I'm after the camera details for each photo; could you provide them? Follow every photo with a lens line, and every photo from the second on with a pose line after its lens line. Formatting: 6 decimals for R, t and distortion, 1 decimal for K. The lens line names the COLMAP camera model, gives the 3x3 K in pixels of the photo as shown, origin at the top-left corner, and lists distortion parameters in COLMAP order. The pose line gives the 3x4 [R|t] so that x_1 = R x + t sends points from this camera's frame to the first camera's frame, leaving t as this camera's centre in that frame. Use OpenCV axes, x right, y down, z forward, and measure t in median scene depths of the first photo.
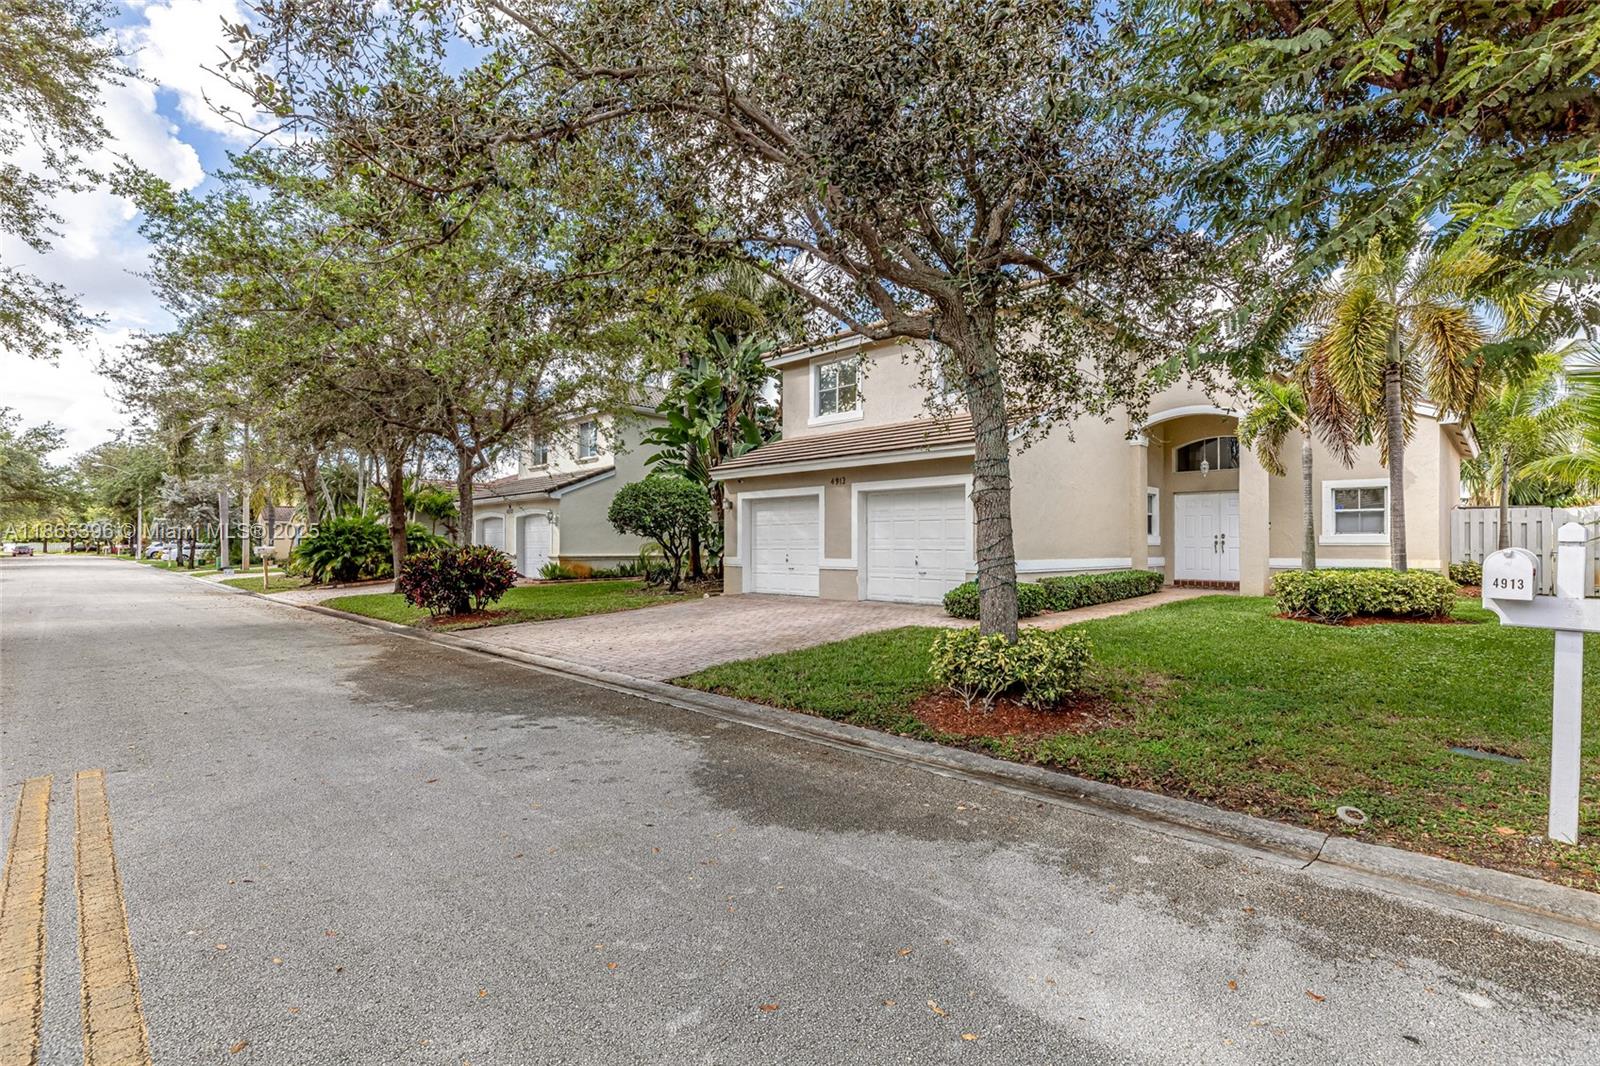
lens RADIAL K [[727.9, 0, 809.4], [0, 727.9, 533.5], [0, 0, 1]] dist [0.021535, -0.000274]
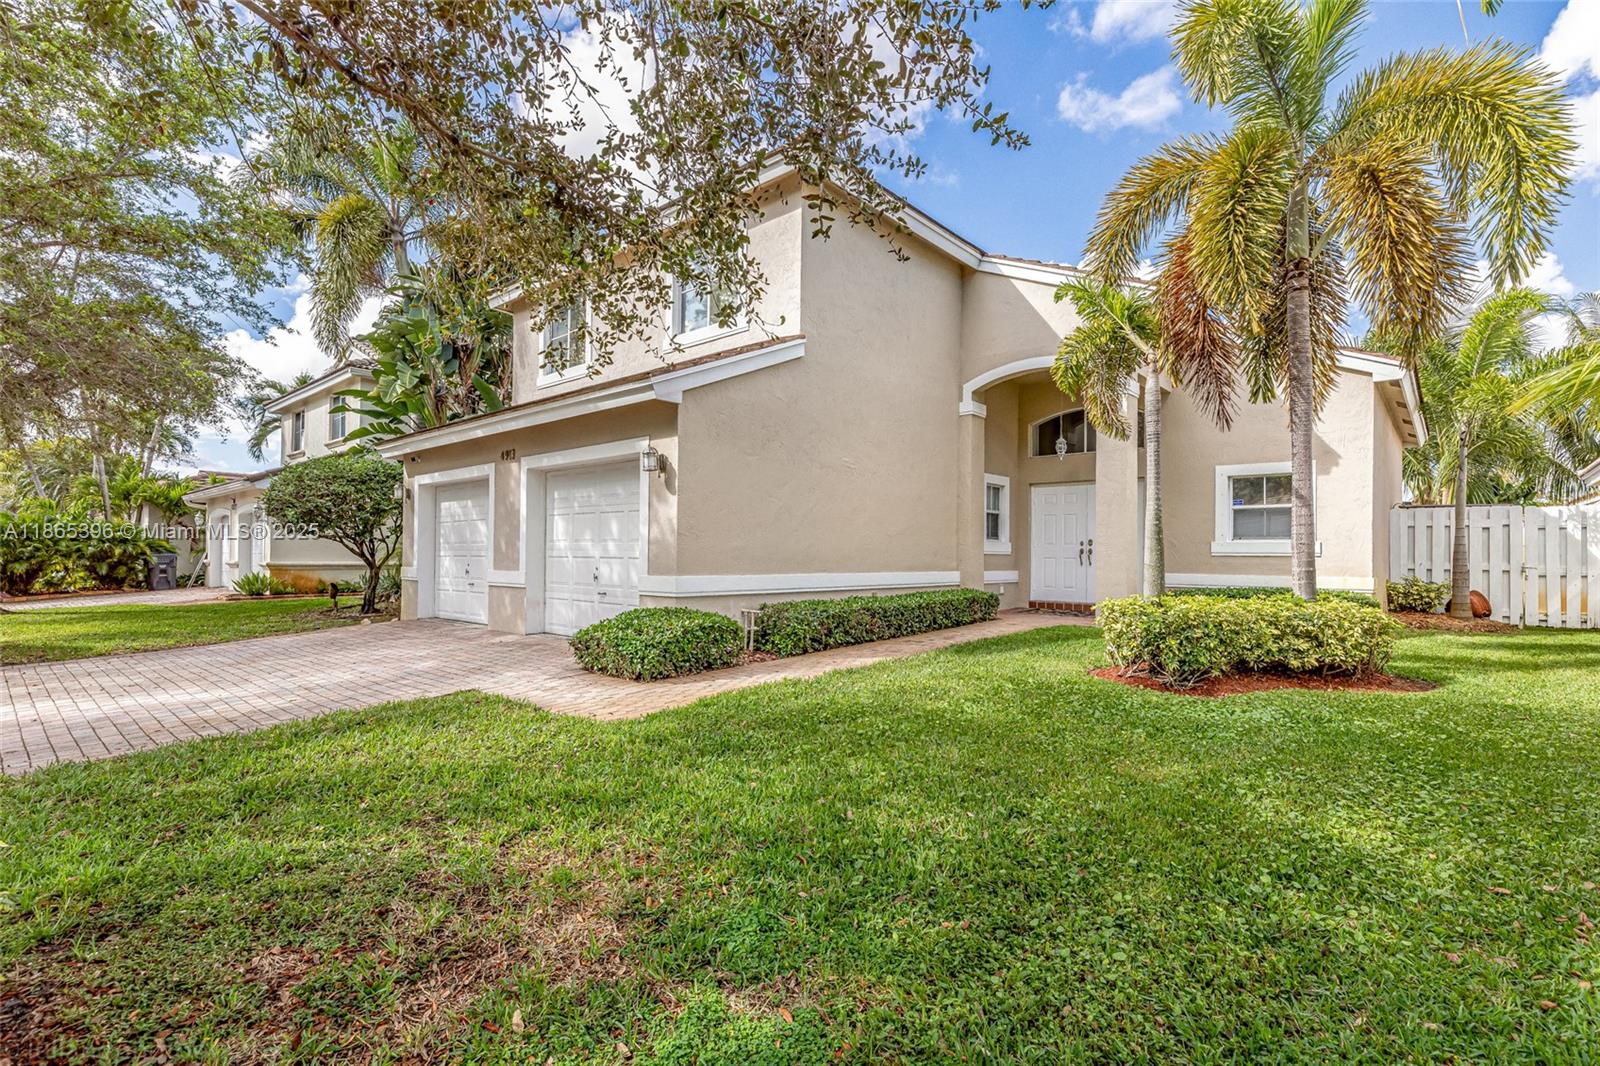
lens RADIAL K [[727.9, 0, 790.9], [0, 727.9, 540.8], [0, 0, 1]] dist [0.021535, -0.000274]
pose [[0.999520, 0.007696, 0.030012, 0.287011], [-0.007615, 0.999967, -0.002797, 0.007307], [-0.030032, 0.002567, 0.999546, 0.325384]]
